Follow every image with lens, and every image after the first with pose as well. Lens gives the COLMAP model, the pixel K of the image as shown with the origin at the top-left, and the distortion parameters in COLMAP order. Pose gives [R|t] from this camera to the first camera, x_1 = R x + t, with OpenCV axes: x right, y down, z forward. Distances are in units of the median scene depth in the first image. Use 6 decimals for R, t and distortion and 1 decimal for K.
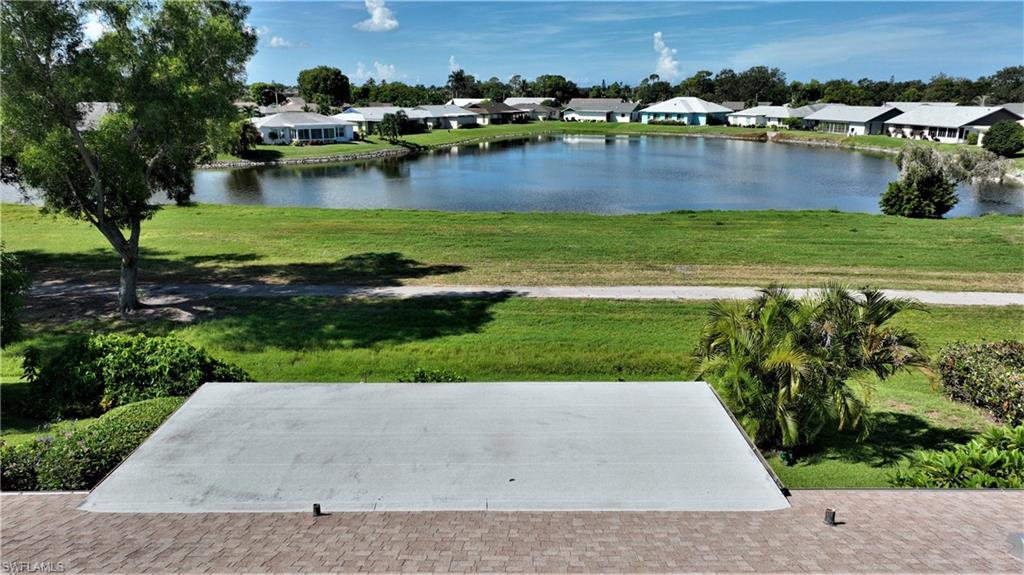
lens RADIAL K [[718.2, 0, 512.0], [0, 718.2, 287.5], [0, 0, 1]] dist [0.001900, 0.012321]
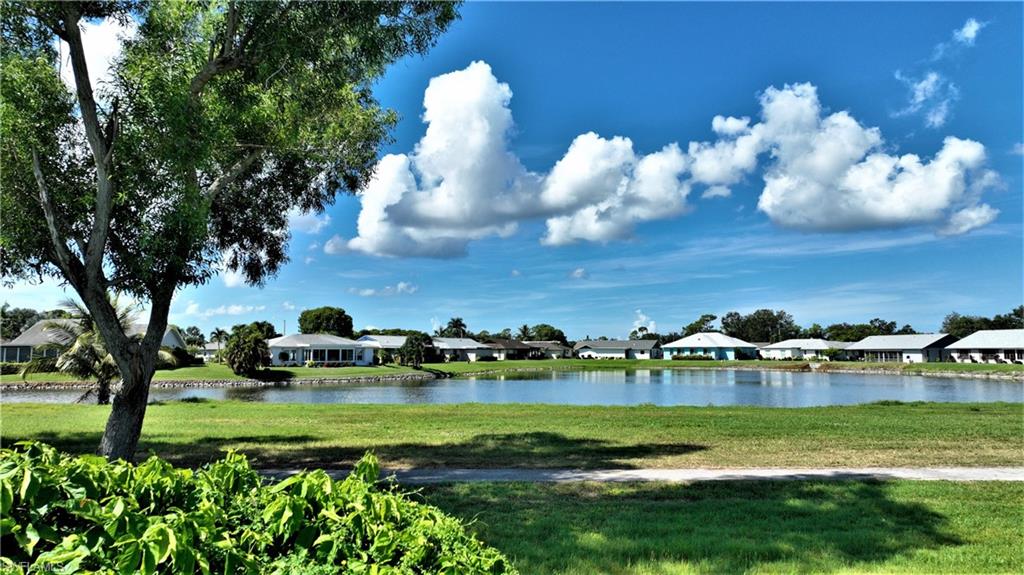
lens RADIAL K [[718.2, 0, 512.0], [0, 718.2, 287.5], [0, 0, 1]] dist [0.001900, 0.012321]
pose [[0.999490, -0.000808, 0.031916, -0.057154], [0.011923, 0.936807, -0.349645, 0.012172], [-0.029617, 0.349847, 0.936339, 0.101052]]
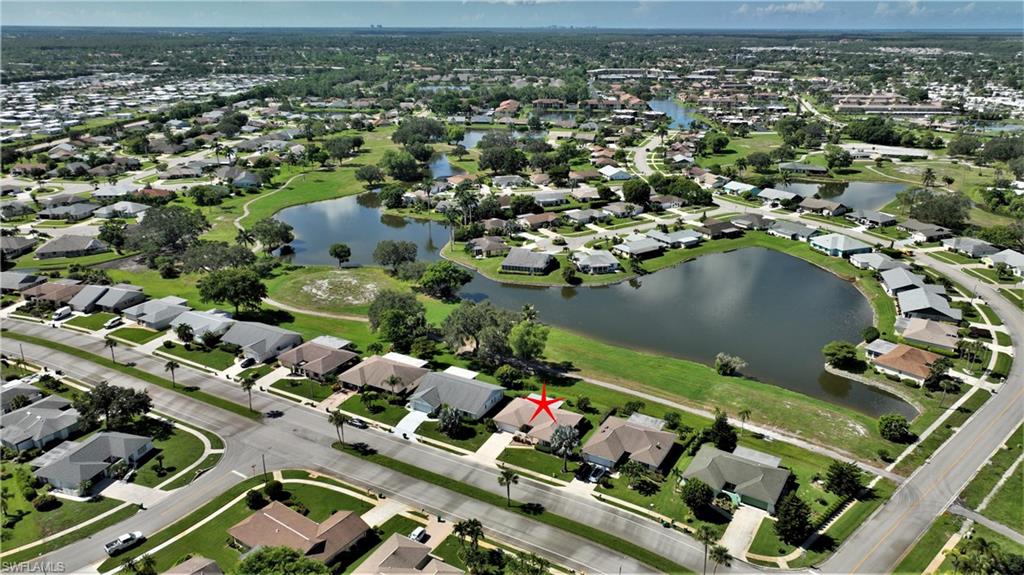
lens RADIAL K [[718.2, 0, 512.0], [0, 718.2, 287.5], [0, 0, 1]] dist [0.001900, 0.012321]
pose [[0.868701, 0.173532, -0.463945, 0.426277], [-0.133073, 0.983953, 0.118864, -0.277093], [0.477127, -0.041519, 0.877853, -0.902431]]
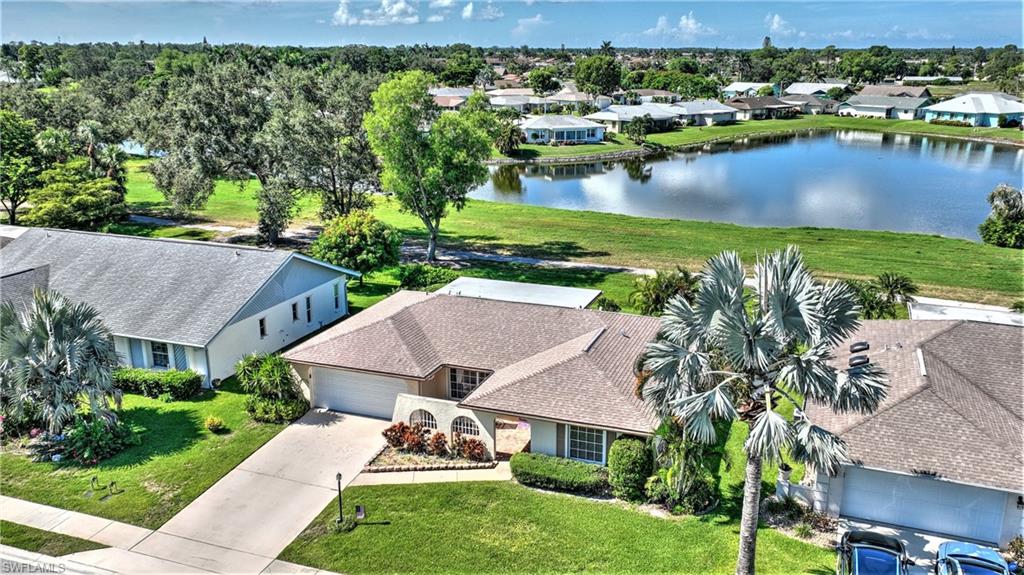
lens RADIAL K [[844.6, 0, 520.5], [0, 844.6, 290.2], [0, 0, 1]] dist [0.002292, -0.001976]
pose [[0.935630, 0.095733, -0.339753, 0.097868], [-0.092287, 0.995384, 0.026326, 0.005364], [0.340706, 0.006723, 0.940146, -0.217262]]
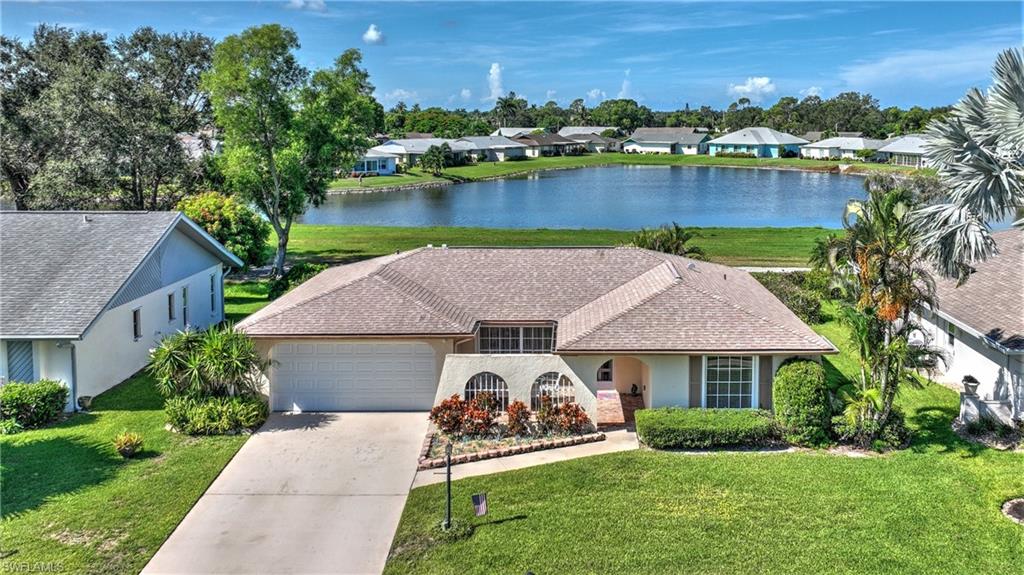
lens RADIAL K [[957.1, 0, 579.1], [0, 957.1, 191.8], [0, 0, 1]] dist [0.002818, -0.001314]
pose [[0.999999, -0.000620, 0.000913, 0.018647], [0.000779, 0.982538, -0.186058, 0.044697], [-0.000782, 0.186058, 0.982538, -0.194389]]
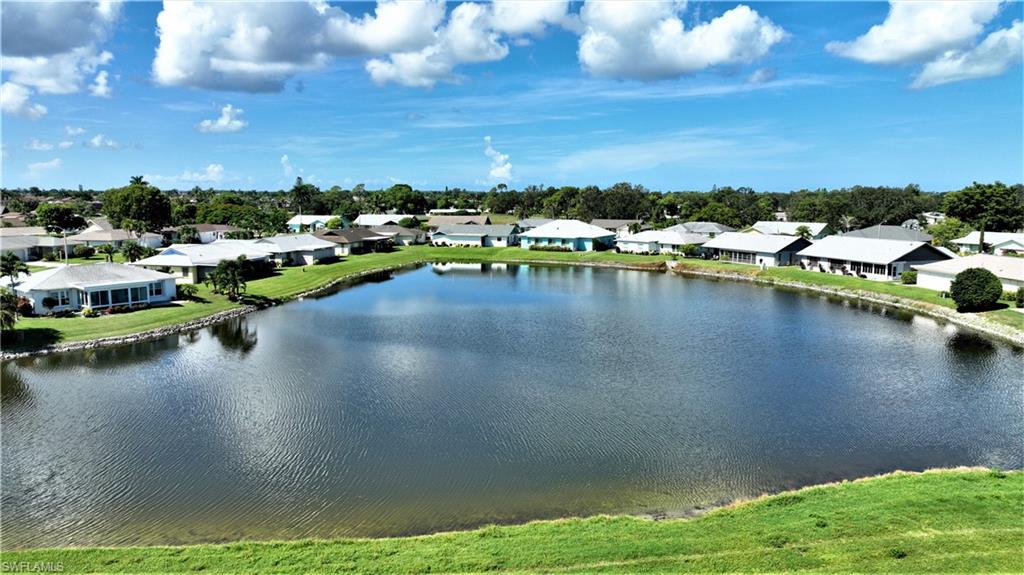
lens RADIAL K [[719.7, 0, 512.0], [0, 719.7, 279.8], [0, 0, 1]] dist [0.009241, 0.002487]
pose [[0.975087, -0.027778, 0.220076, -0.035317], [0.059665, 0.988409, -0.139601, -0.074324], [-0.213647, 0.149254, 0.965442, 0.157760]]
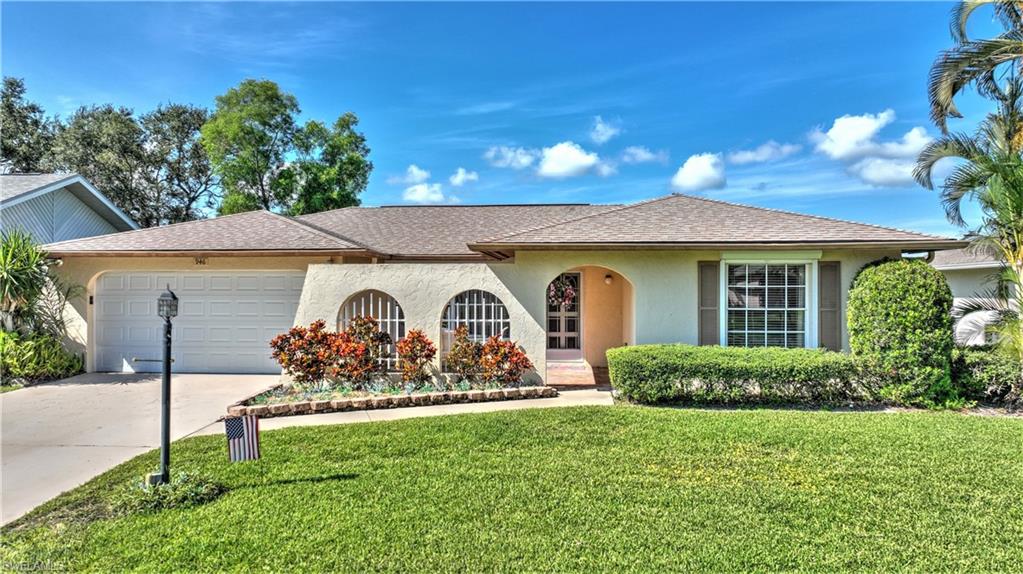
lens RADIAL K [[723.1, 0, 511.5], [0, 723.1, 287.0], [0, 0, 1]] dist [0.003383, 0.001065]
pose [[0.994830, -0.001316, -0.101546, 0.026423], [-0.025850, 0.963698, -0.265740, 0.065783], [0.098210, 0.266991, 0.958682, -0.096107]]
